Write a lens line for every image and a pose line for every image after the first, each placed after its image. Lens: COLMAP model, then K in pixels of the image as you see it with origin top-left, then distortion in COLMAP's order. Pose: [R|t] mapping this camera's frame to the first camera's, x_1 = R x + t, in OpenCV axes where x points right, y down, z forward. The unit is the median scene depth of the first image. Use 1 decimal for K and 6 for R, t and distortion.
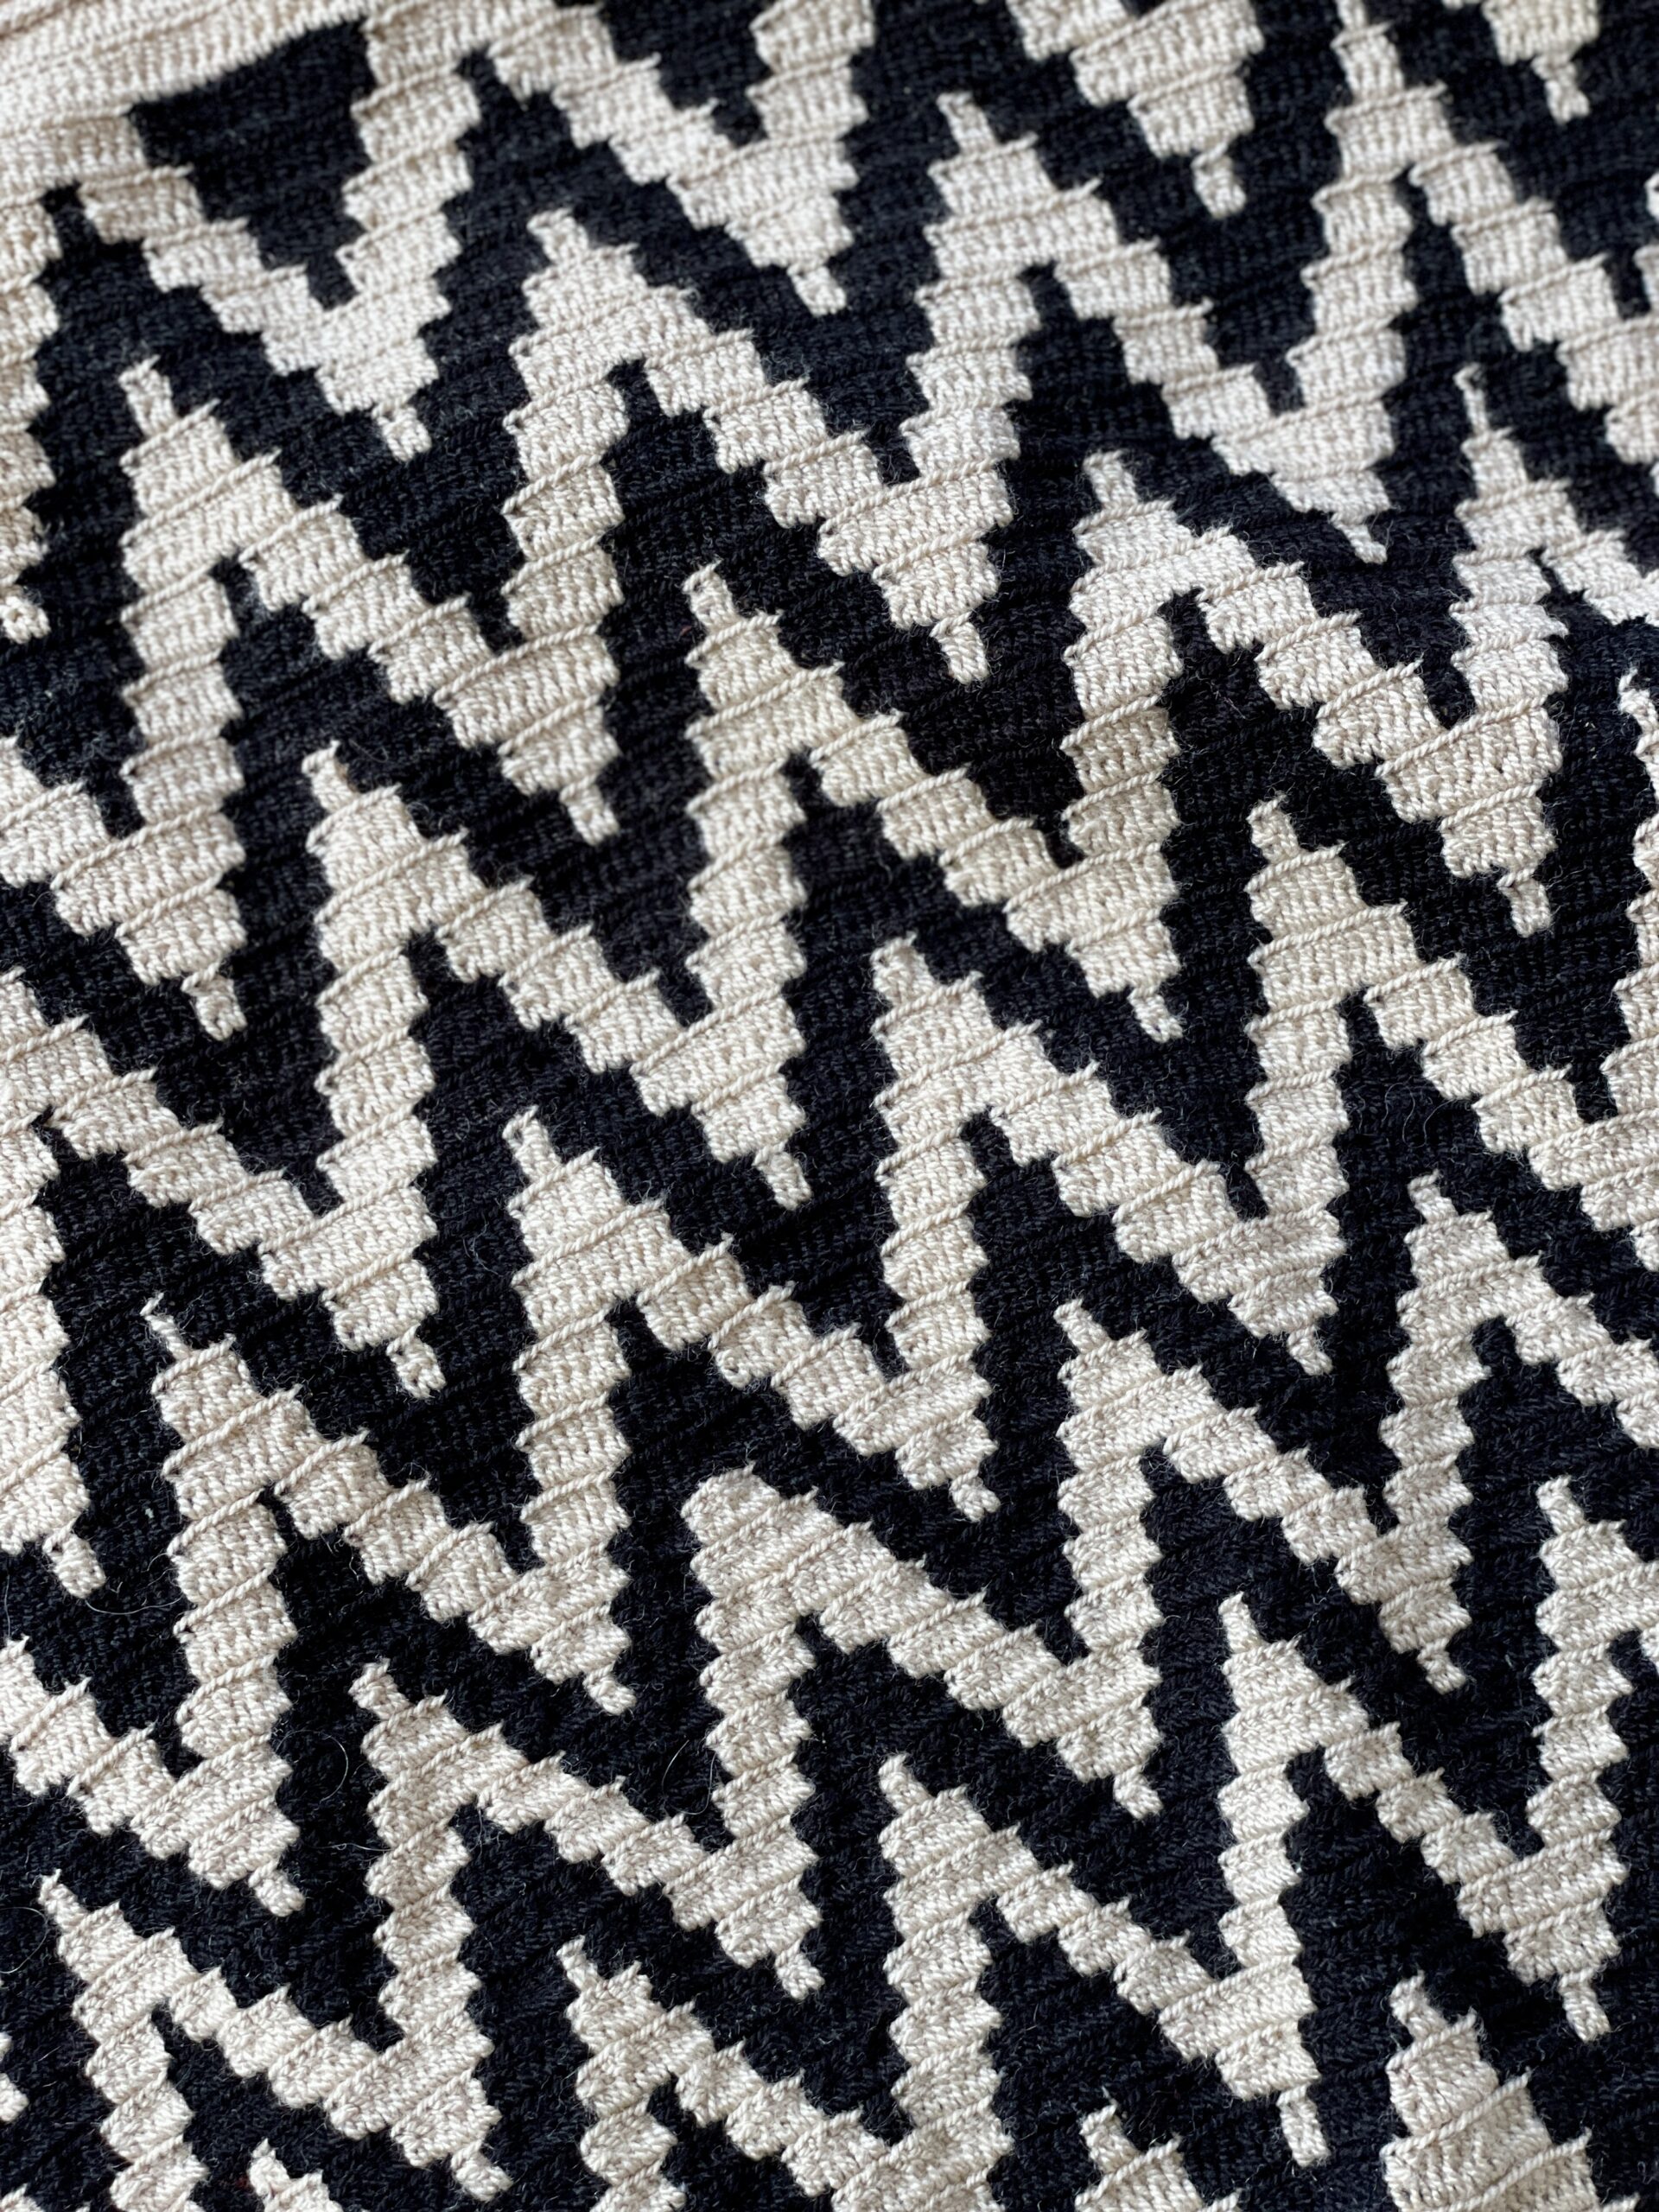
lens RADIAL K [[4441.0, 0, 841.7], [0, 4441.0, 1096.9], [0, 0, 1]] dist [0.025789, 0.000000]
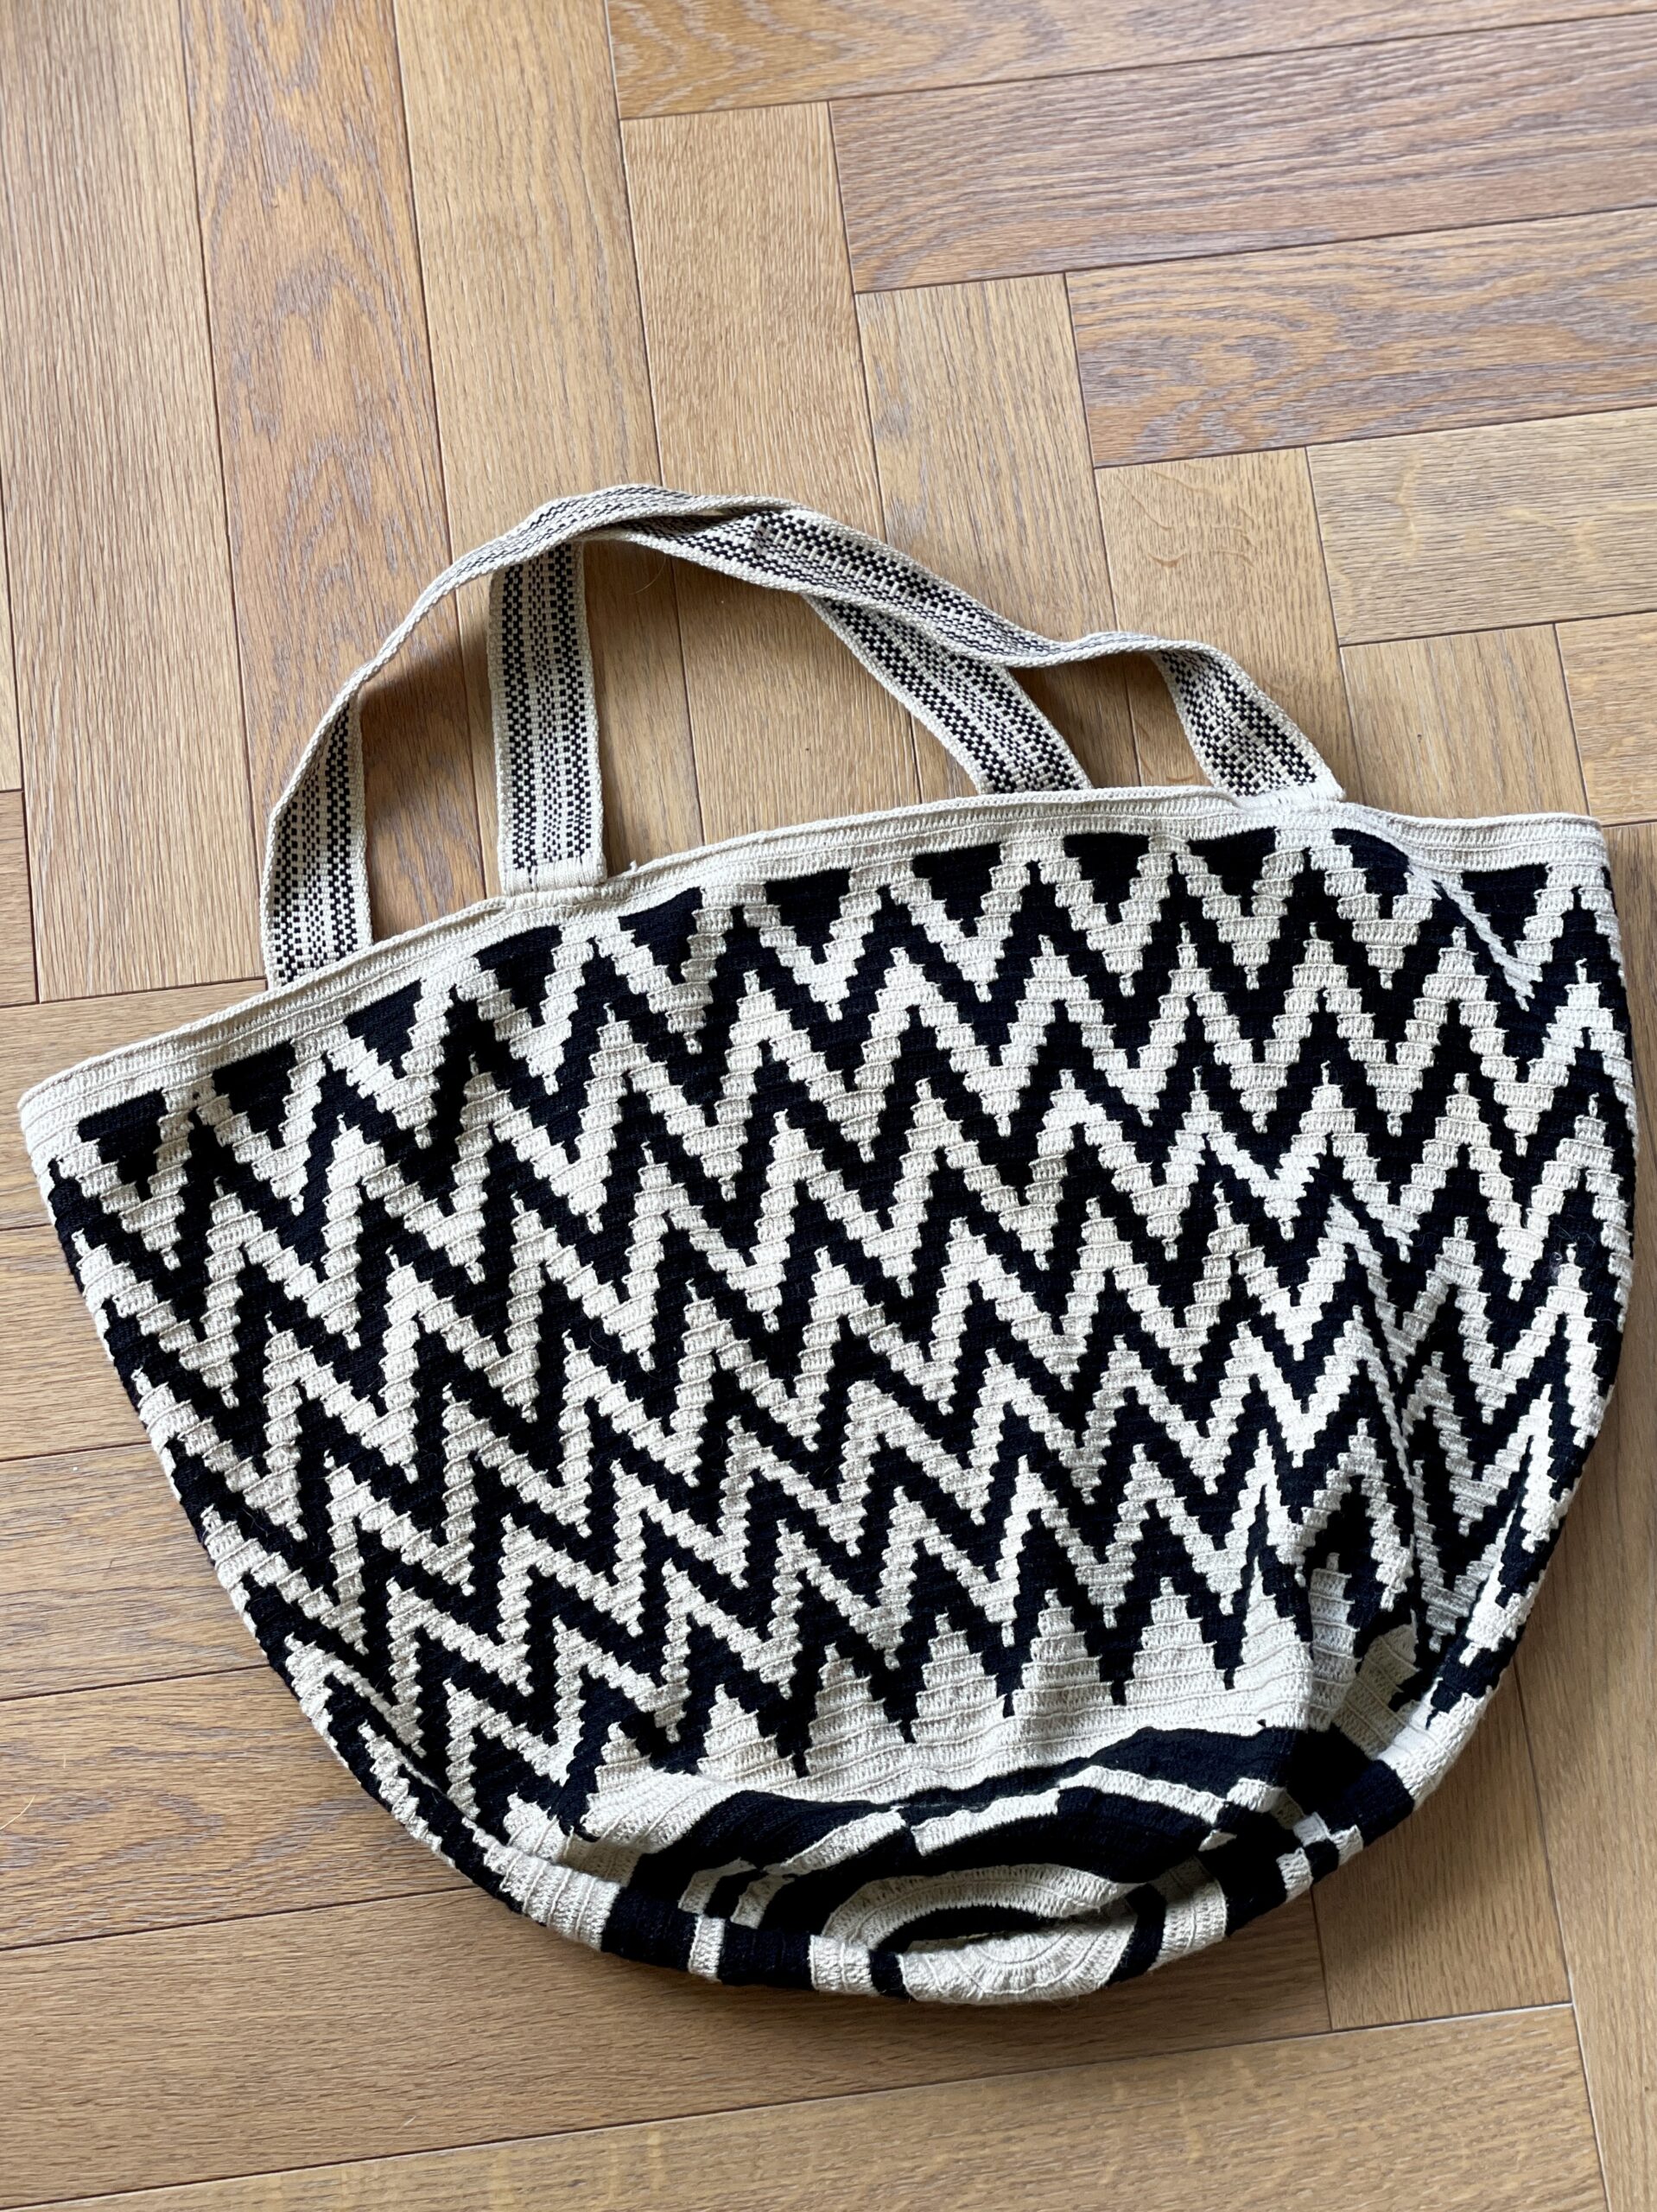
lens RADIAL K [[4440.6, 0, 831.7], [0, 4440.6, 1109.3], [0, 0, 1]] dist [0.025789, 0.000000]
pose [[0.976039, 0.215020, -0.033370, 0.011921], [-0.216948, 0.973438, -0.073156, 0.129193], [0.016754, 0.078643, 0.996762, -1.941656]]
